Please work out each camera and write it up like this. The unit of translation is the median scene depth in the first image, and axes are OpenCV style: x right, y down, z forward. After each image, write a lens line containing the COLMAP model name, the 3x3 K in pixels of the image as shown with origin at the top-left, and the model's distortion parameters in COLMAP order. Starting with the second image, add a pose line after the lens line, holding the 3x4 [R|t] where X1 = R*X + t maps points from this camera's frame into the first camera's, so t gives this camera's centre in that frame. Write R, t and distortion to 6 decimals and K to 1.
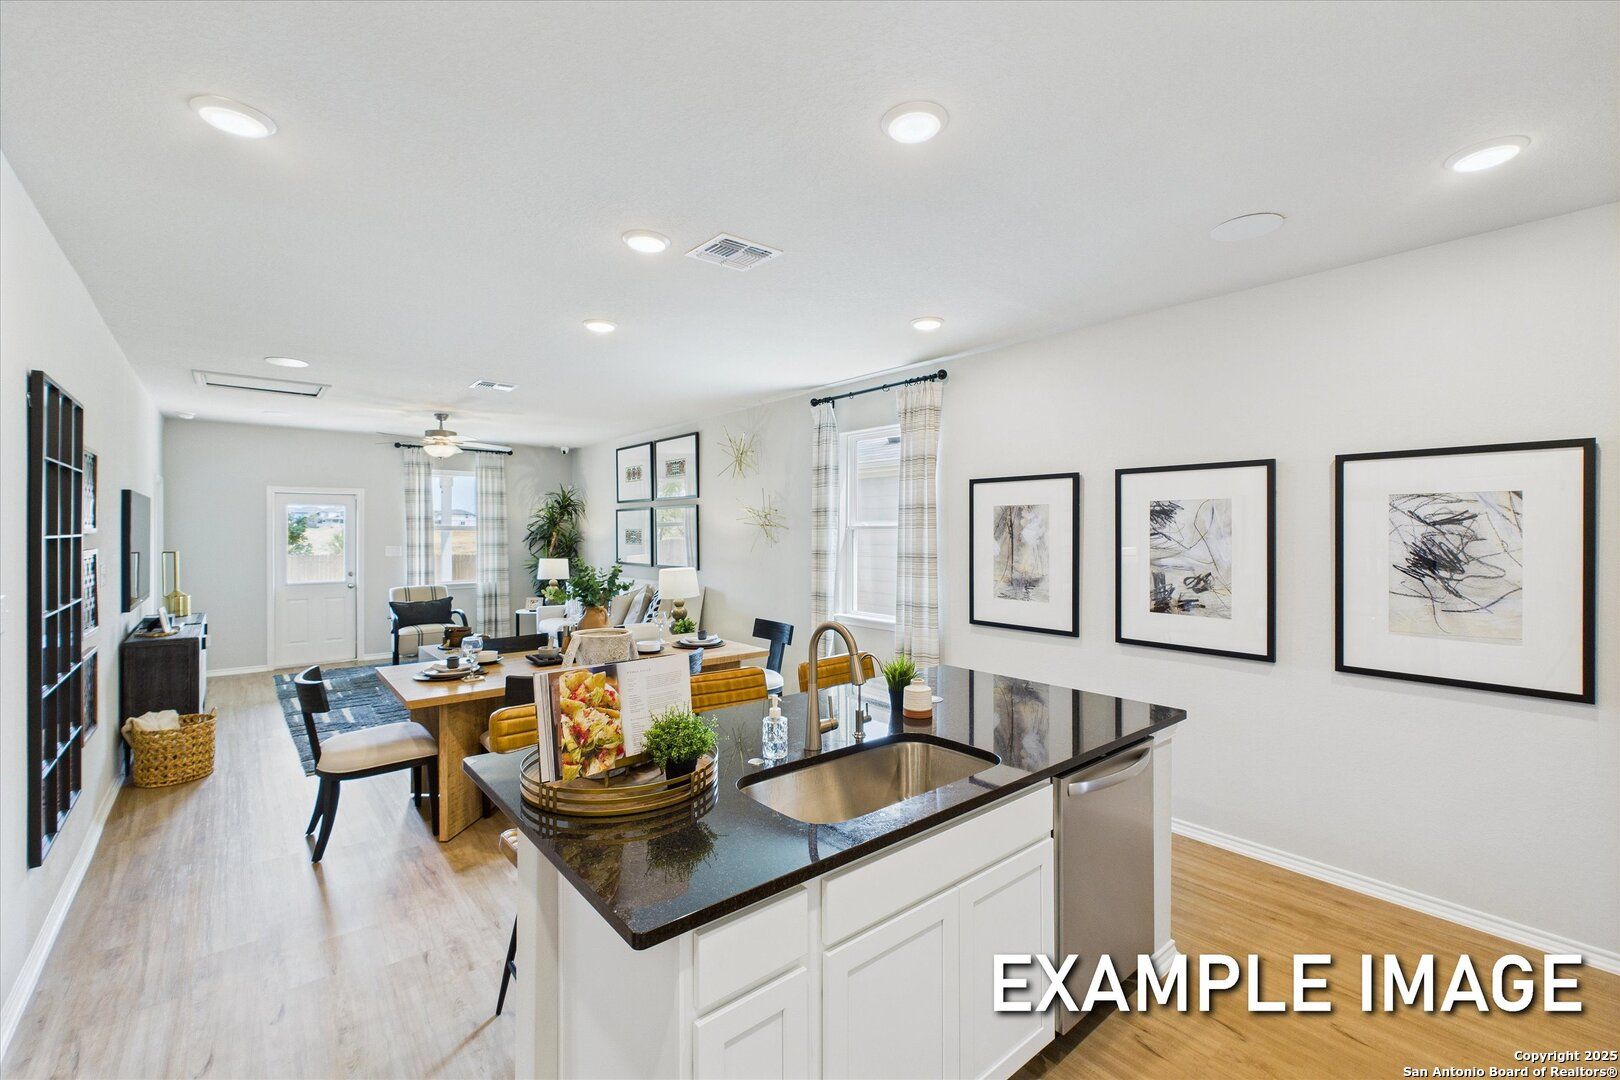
lens RADIAL K [[699.7, 0, 811.6], [0, 699.7, 532.9], [0, 0, 1]] dist [-0.002372, 0.000220]
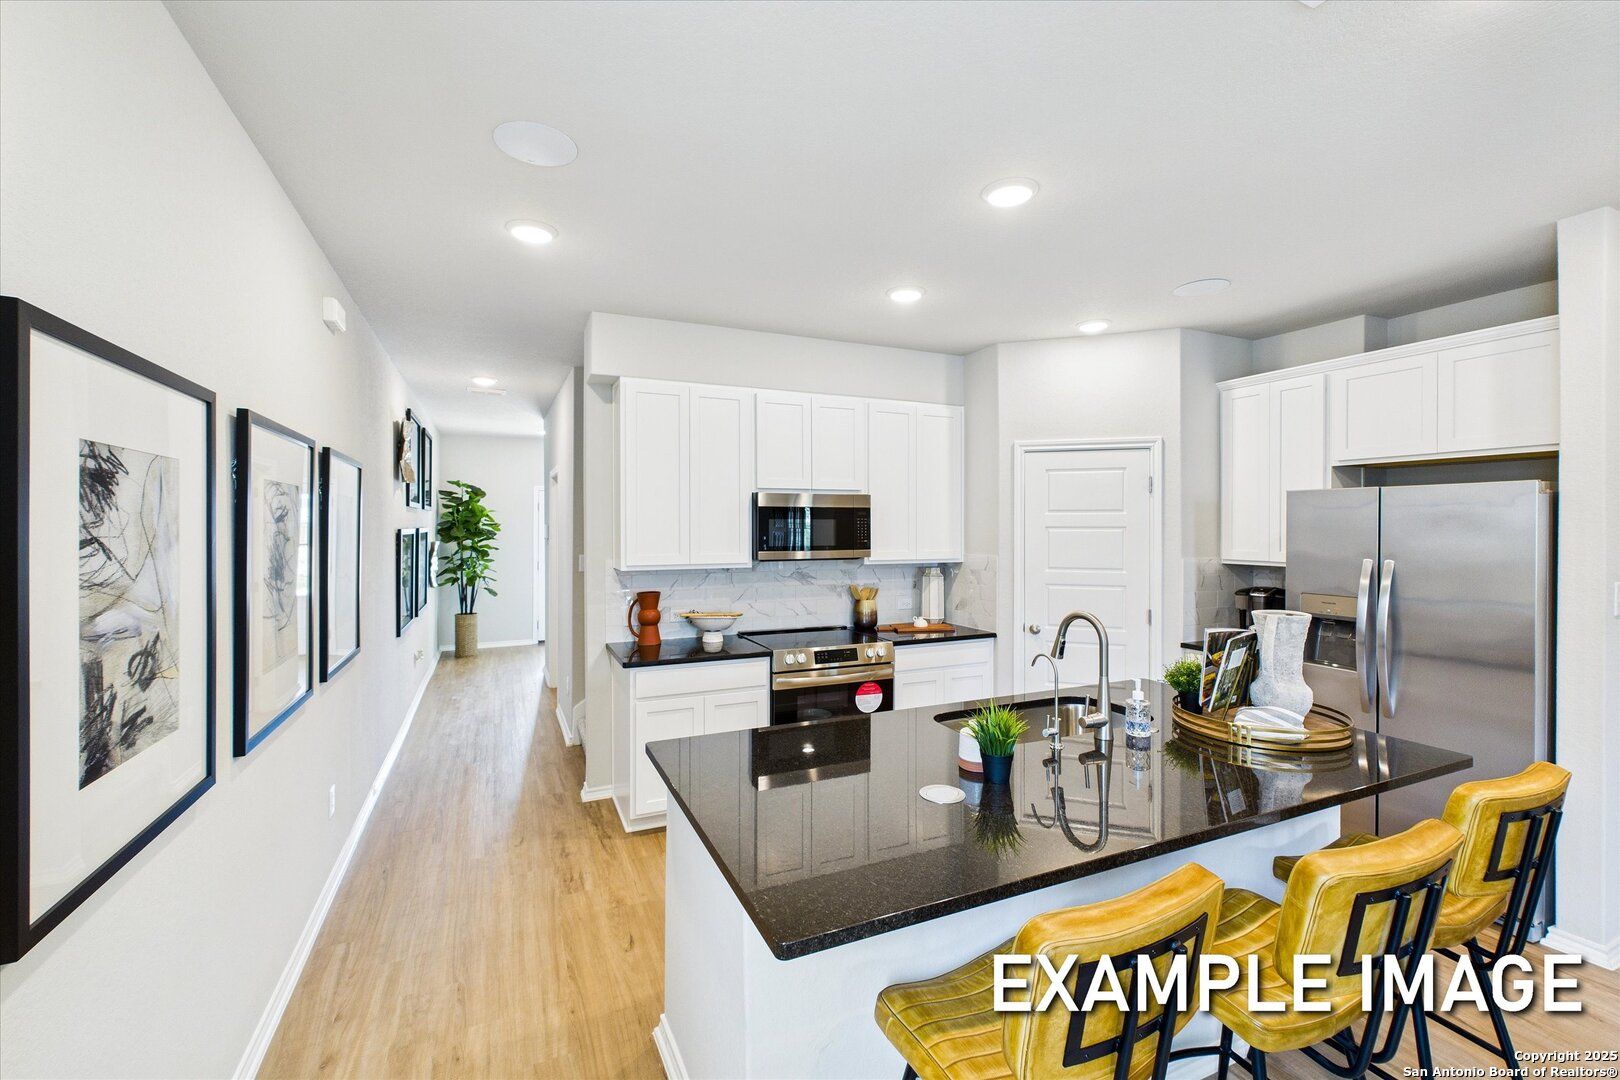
lens RADIAL K [[699.7, 0, 808.5], [0, 699.7, 533.1], [0, 0, 1]] dist [-0.002372, 0.000220]
pose [[-0.962534, -0.004084, 0.271130, 0.084025], [-0.001309, 0.999945, 0.010414, -0.006812], [-0.271157, 0.009669, -0.962486, 1.242788]]
